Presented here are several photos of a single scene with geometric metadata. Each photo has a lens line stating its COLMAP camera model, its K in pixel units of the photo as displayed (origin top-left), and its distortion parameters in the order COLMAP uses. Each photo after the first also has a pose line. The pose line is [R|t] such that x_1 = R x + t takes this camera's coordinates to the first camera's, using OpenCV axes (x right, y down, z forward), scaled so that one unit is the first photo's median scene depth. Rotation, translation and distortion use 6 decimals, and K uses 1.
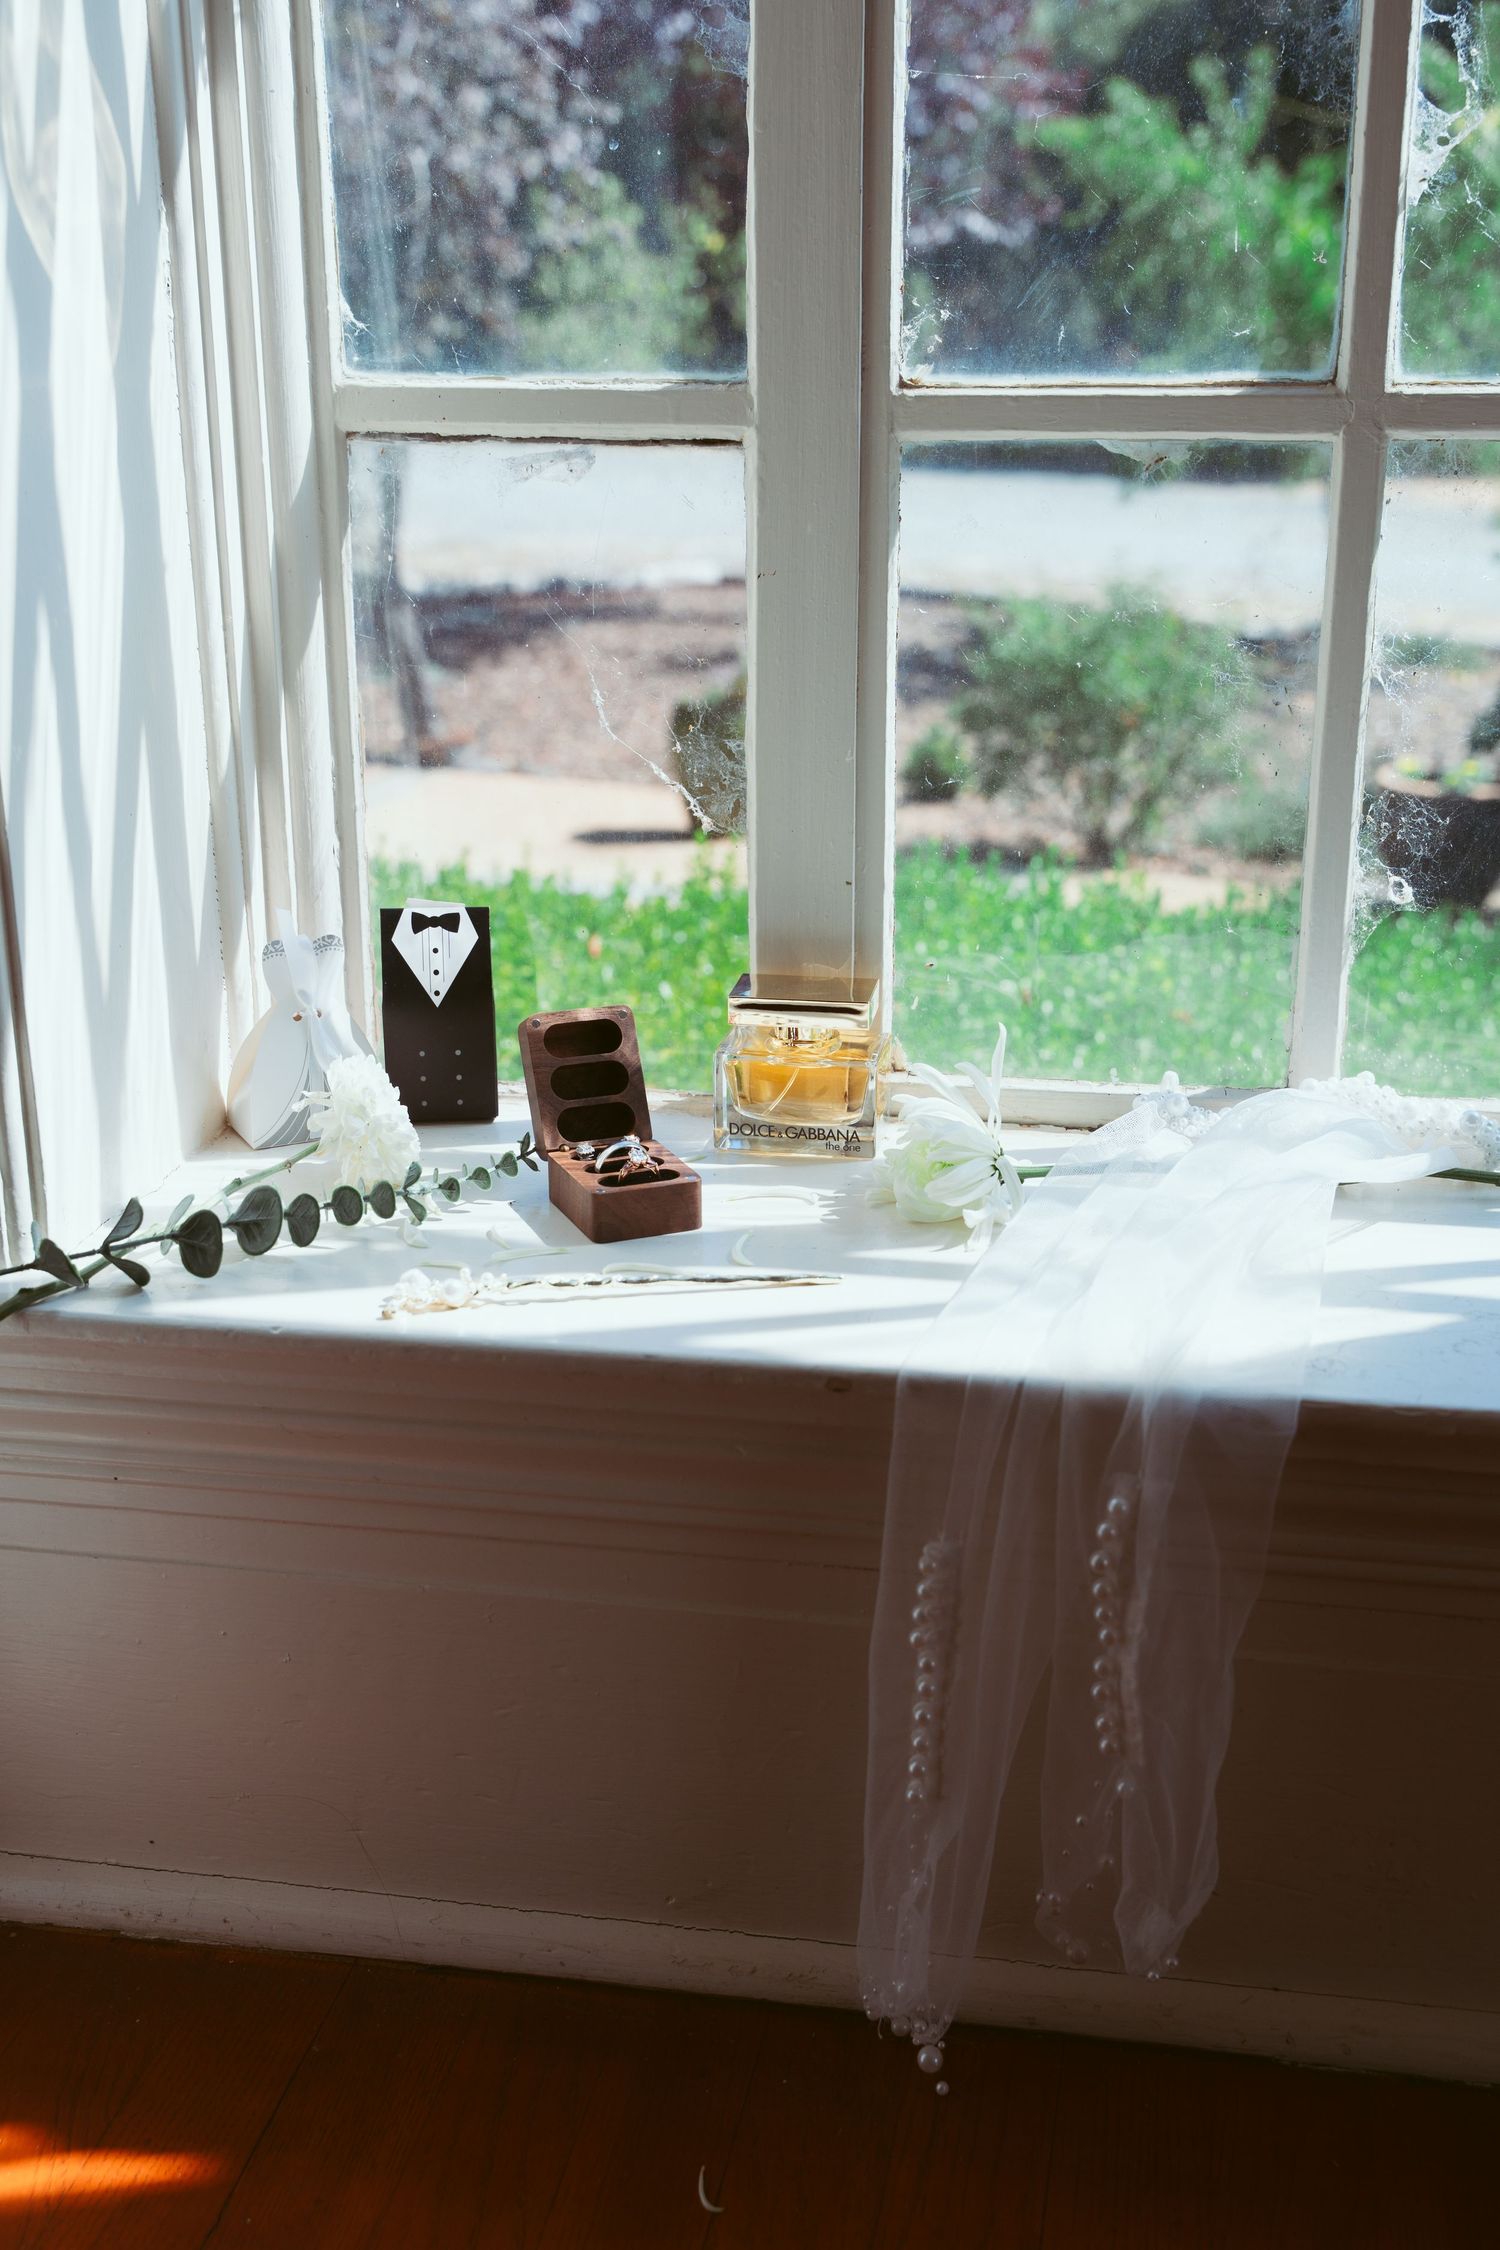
lens RADIAL K [[2494.6, 0, 749.3], [0, 2494.6, 1167.9], [0, 0, 1]] dist [-0.010318, 0.019559]
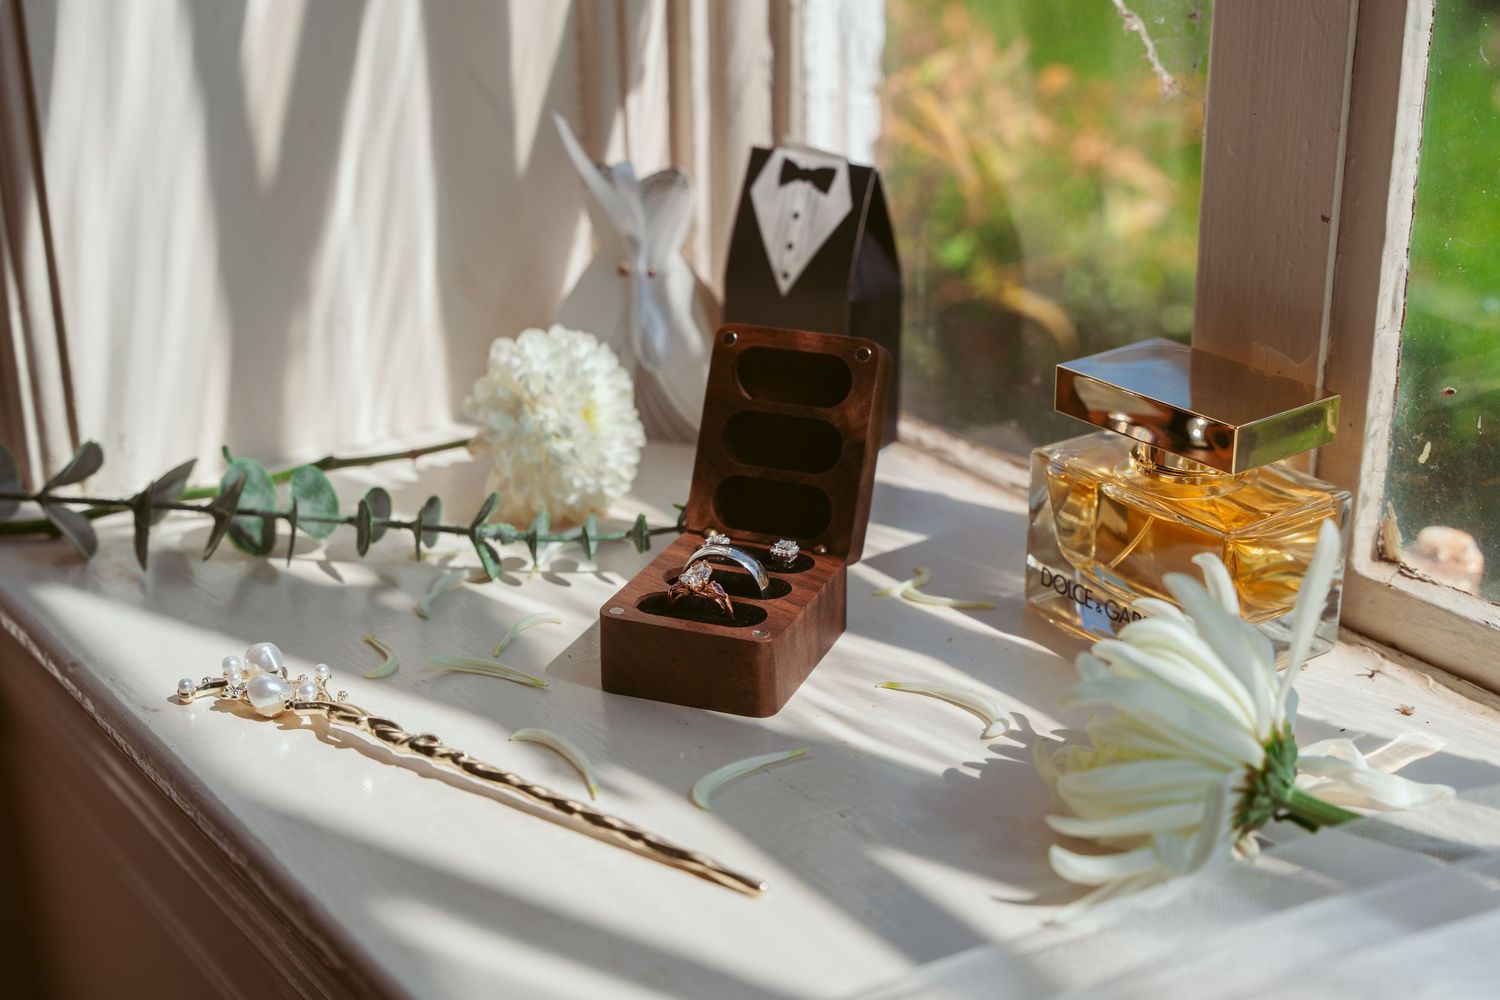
lens RADIAL K [[2072.6, 0, 787.4], [0, 2072.6, 524.8], [0, 0, 1]] dist [0.006865, 0.021241]
pose [[0.733381, 0.262056, -0.627279, 0.271999], [-0.225704, 0.964236, 0.138945, -0.087030], [0.641256, 0.039679, 0.766300, 0.576428]]
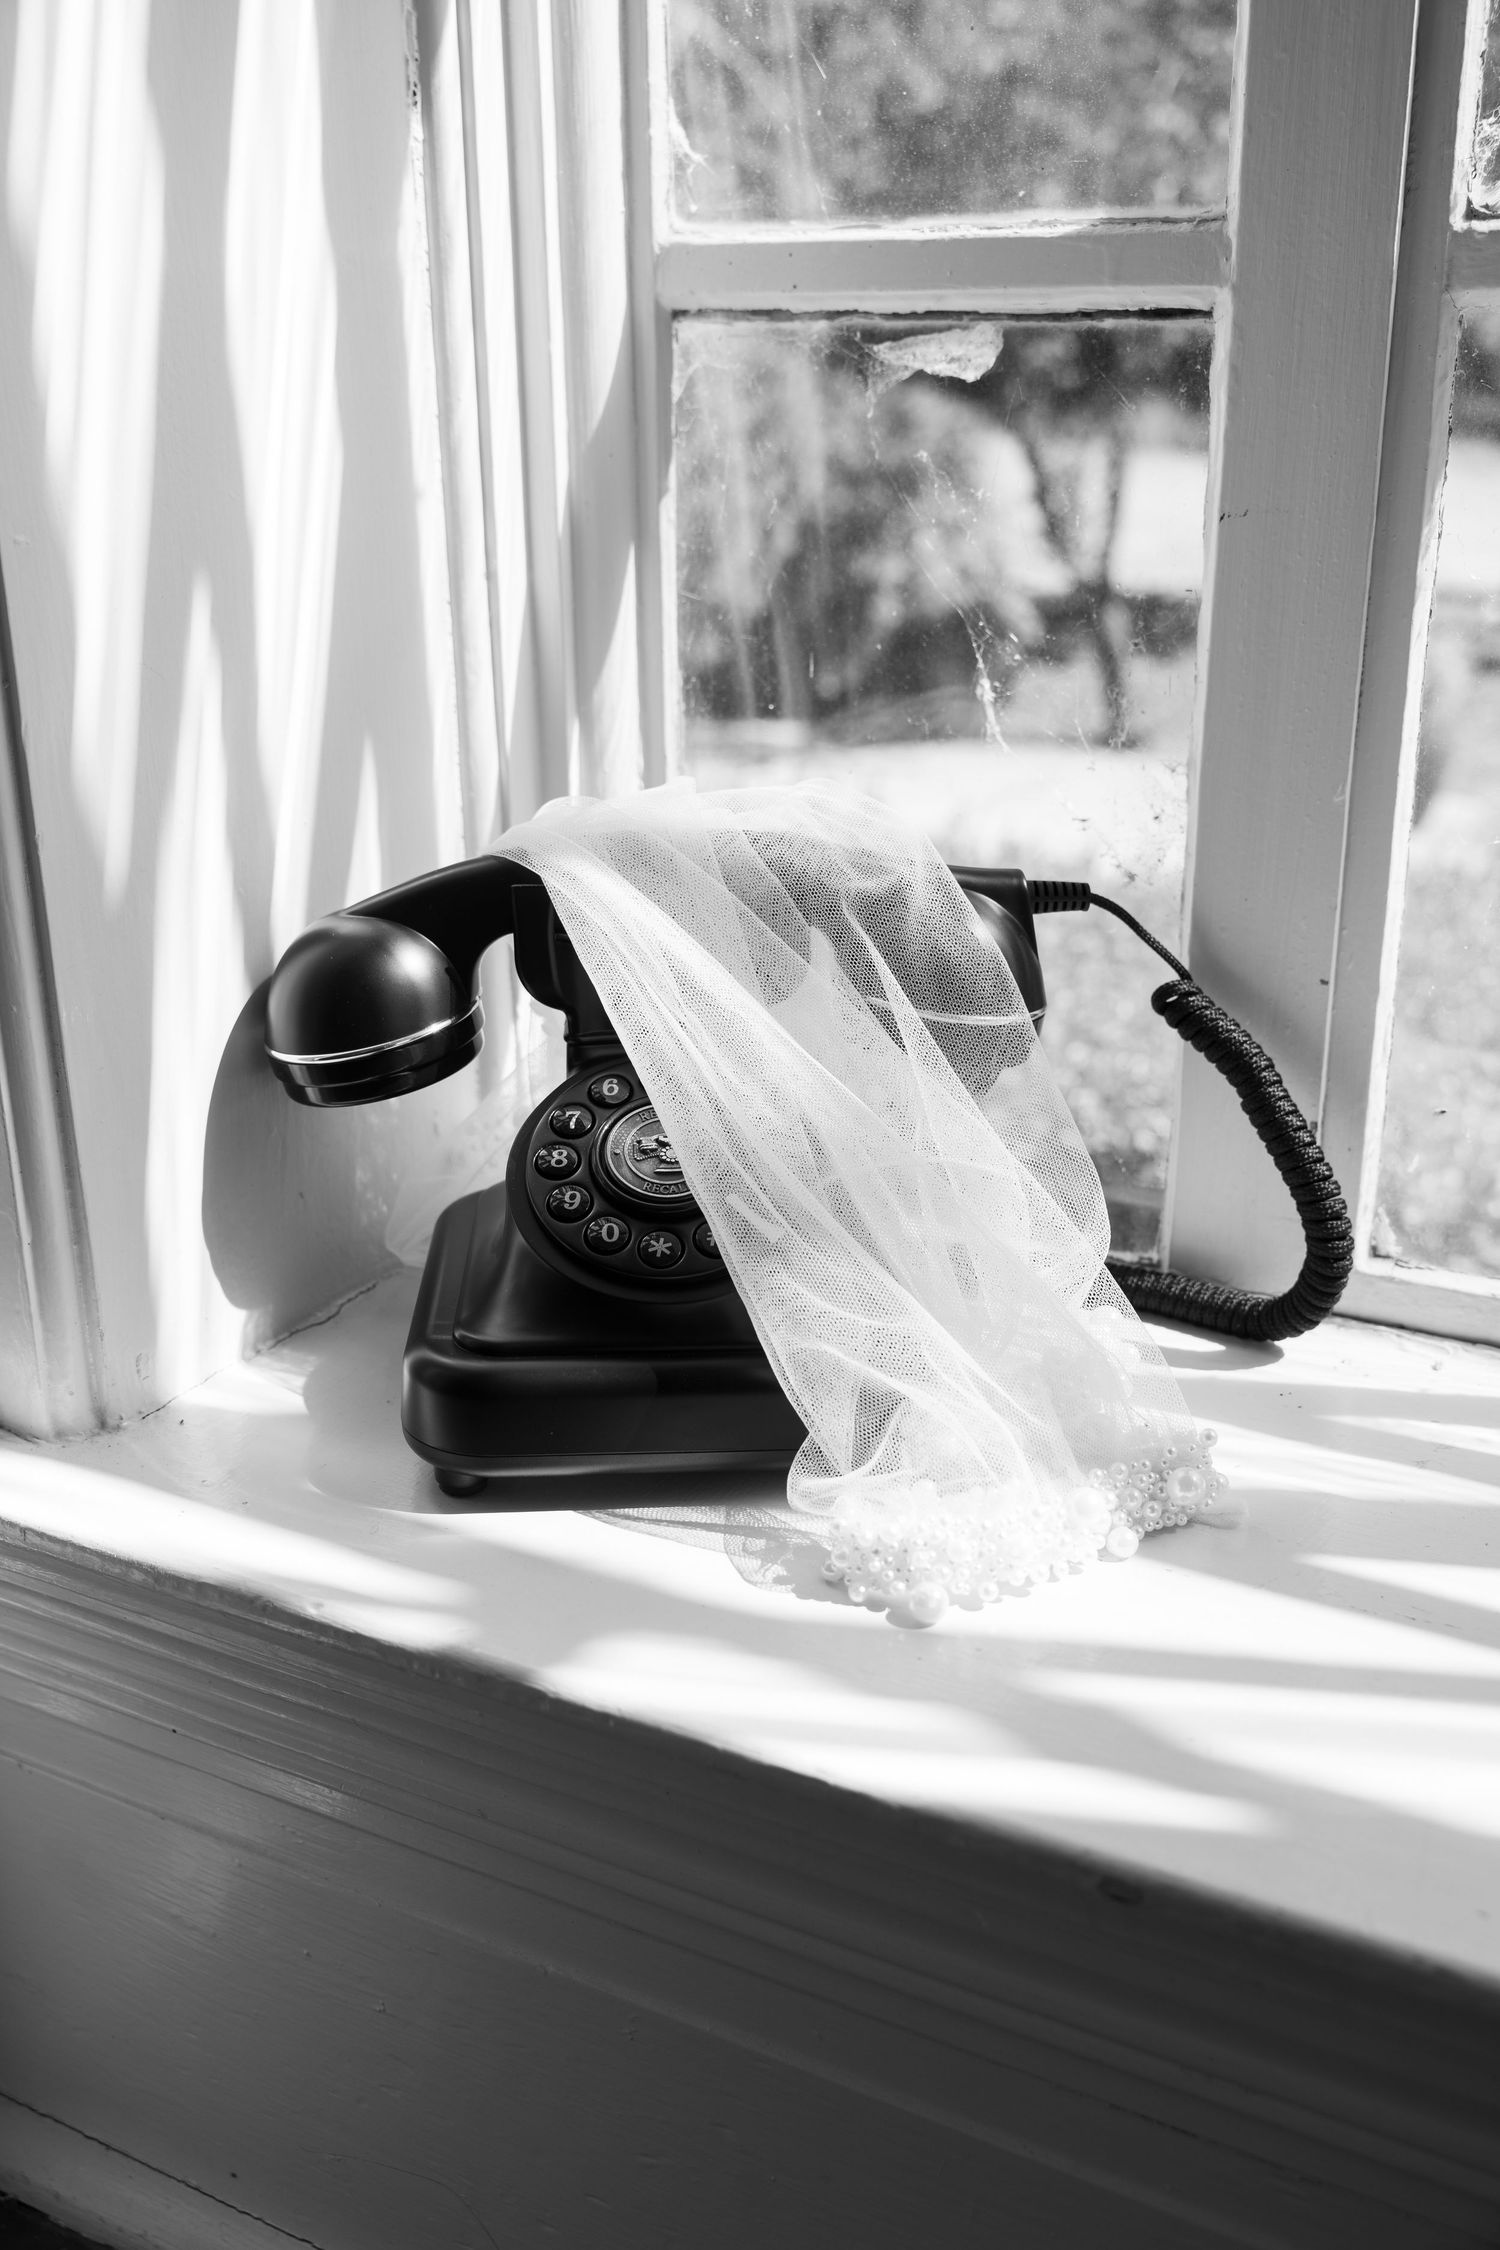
lens RADIAL K [[2149.4, 0, 750.0], [0, 2149.4, 1125.0], [0, 0, 1]] dist [0.014221, -0.023959]
pose [[0.951006, 0.100158, -0.292500, 0.068235], [-0.095669, 0.994972, 0.029650, -0.080162], [0.293999, -0.000214, 0.955806, 0.410348]]
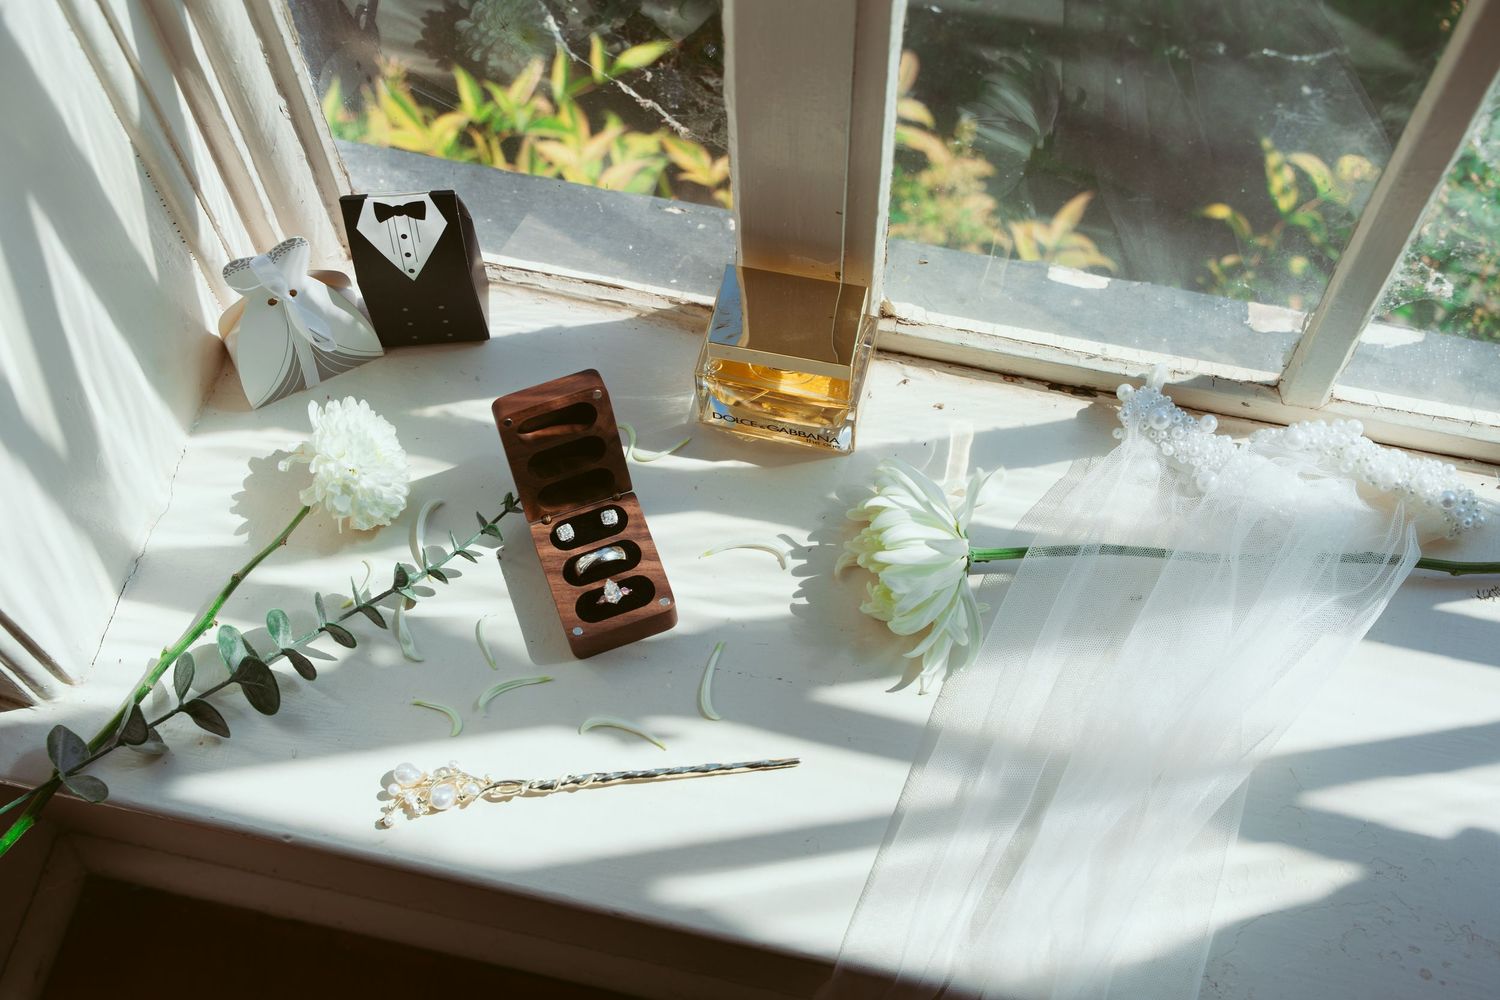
lens RADIAL K [[1827.3, 0, 750.0], [0, 1827.3, 500.0], [0, 0, 1]] dist [0.015544, 0.026162]
pose [[0.998901, 0.032692, -0.033578, 0.034236], [0.000472, 0.709449, 0.704757, -0.528405], [0.046862, -0.703999, 0.708654, 0.457644]]
